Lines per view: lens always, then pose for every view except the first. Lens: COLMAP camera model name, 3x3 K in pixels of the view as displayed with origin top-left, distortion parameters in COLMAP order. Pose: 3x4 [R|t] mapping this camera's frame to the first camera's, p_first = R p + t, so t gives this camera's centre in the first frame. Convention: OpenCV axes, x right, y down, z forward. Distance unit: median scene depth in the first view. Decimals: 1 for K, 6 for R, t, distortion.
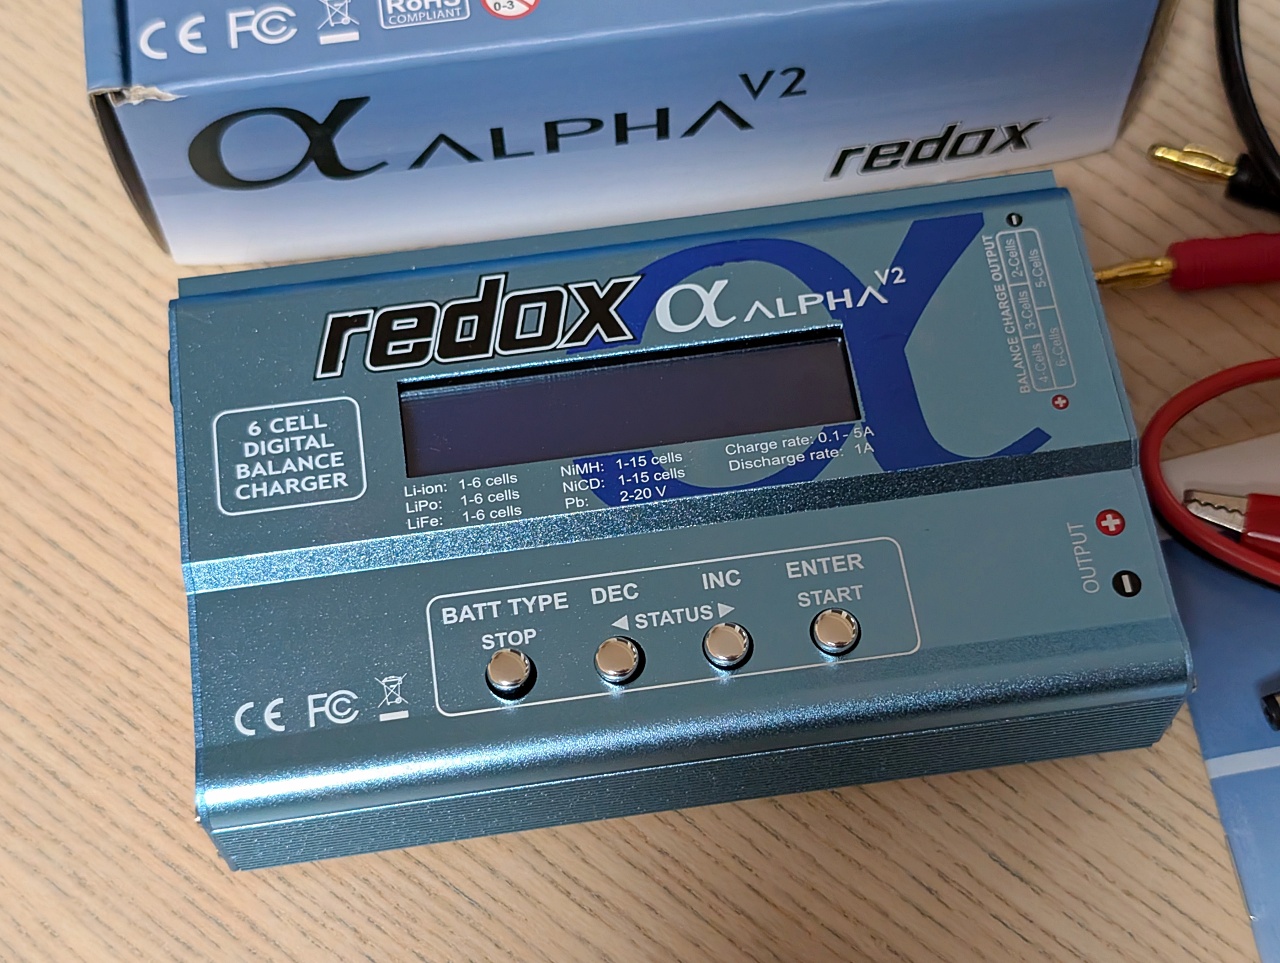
lens RADIAL K [[2065.1, 0, 640.0], [0, 2065.1, 481.5], [0, 0, 1]] dist [0.289829, -1.581330]
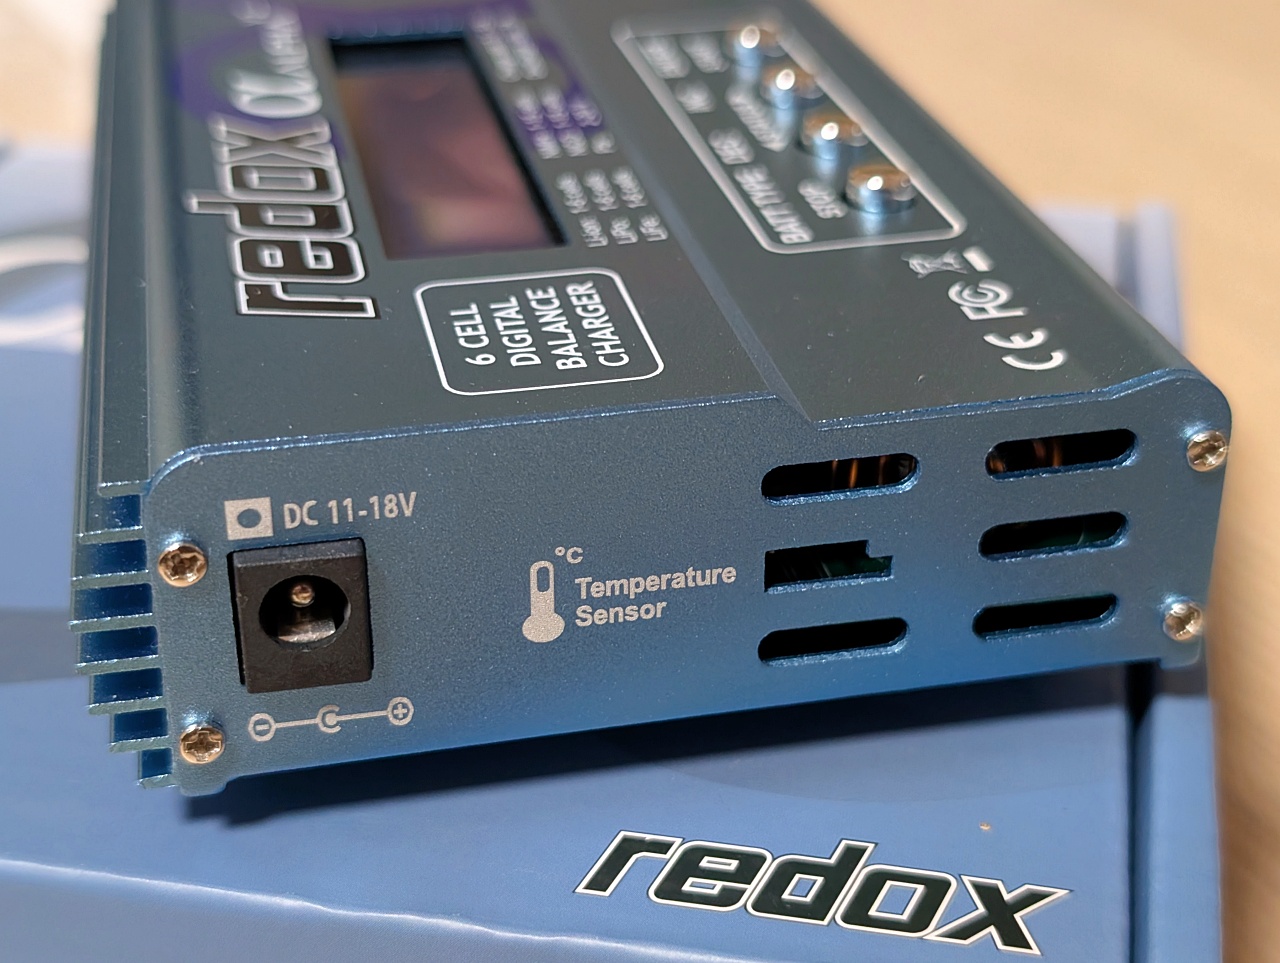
lens RADIAL K [[2065.1, 0, 640.0], [0, 2065.1, 481.5], [0, 0, 1]] dist [0.289829, -1.581330]
pose [[-0.073798, -0.463058, 0.883250, -0.647664], [0.910701, 0.329644, 0.248913, -0.105966], [-0.406420, 0.822746, 0.397381, 0.787970]]
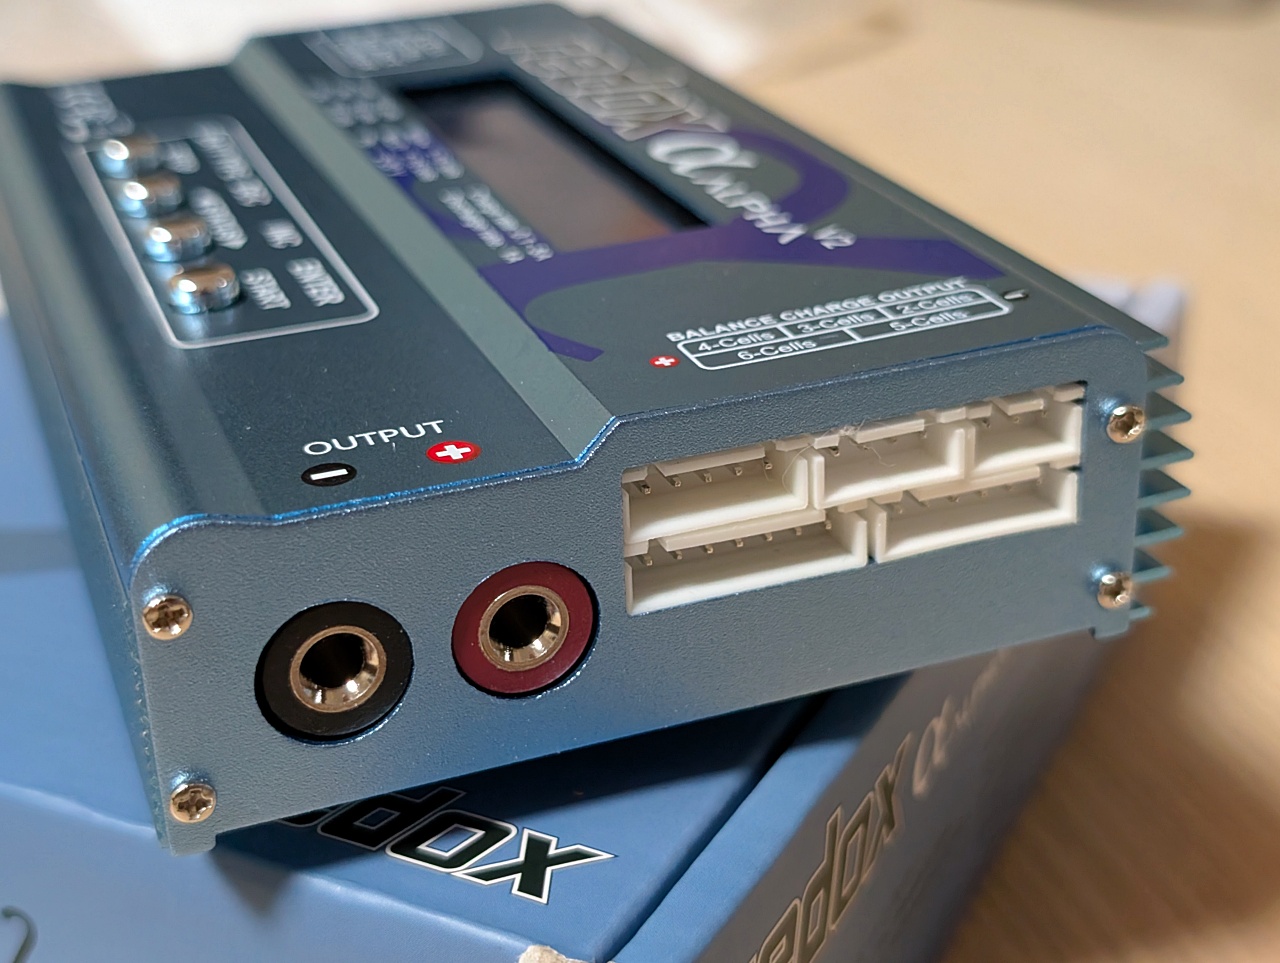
lens RADIAL K [[2065.1, 0, 640.0], [0, 2065.1, 481.5], [0, 0, 1]] dist [0.289829, -1.581330]
pose [[0.220484, 0.415219, -0.882598, 0.677501], [-0.870353, 0.492225, 0.014142, -0.024229], [0.440309, 0.765054, 0.469915, 0.754447]]
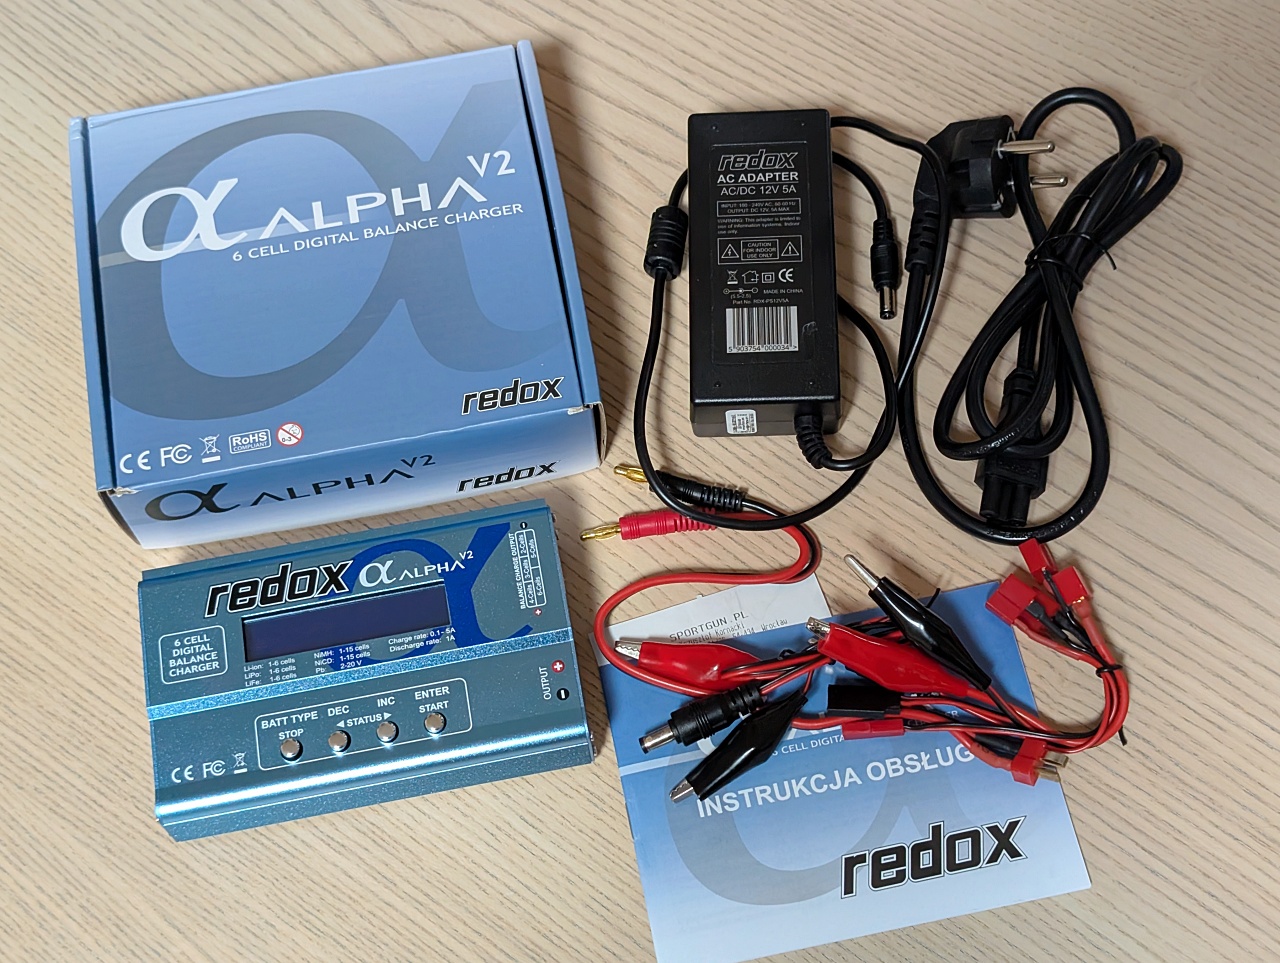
lens RADIAL K [[2060.5, 0, 641.6], [0, 2060.5, 426.9], [0, 0, 1]] dist [0.329301, -1.584868]
pose [[0.998749, -0.047863, -0.014459, 0.349229], [0.047748, 0.998826, -0.008175, -0.210851], [0.014833, 0.007474, 0.999862, -1.213265]]
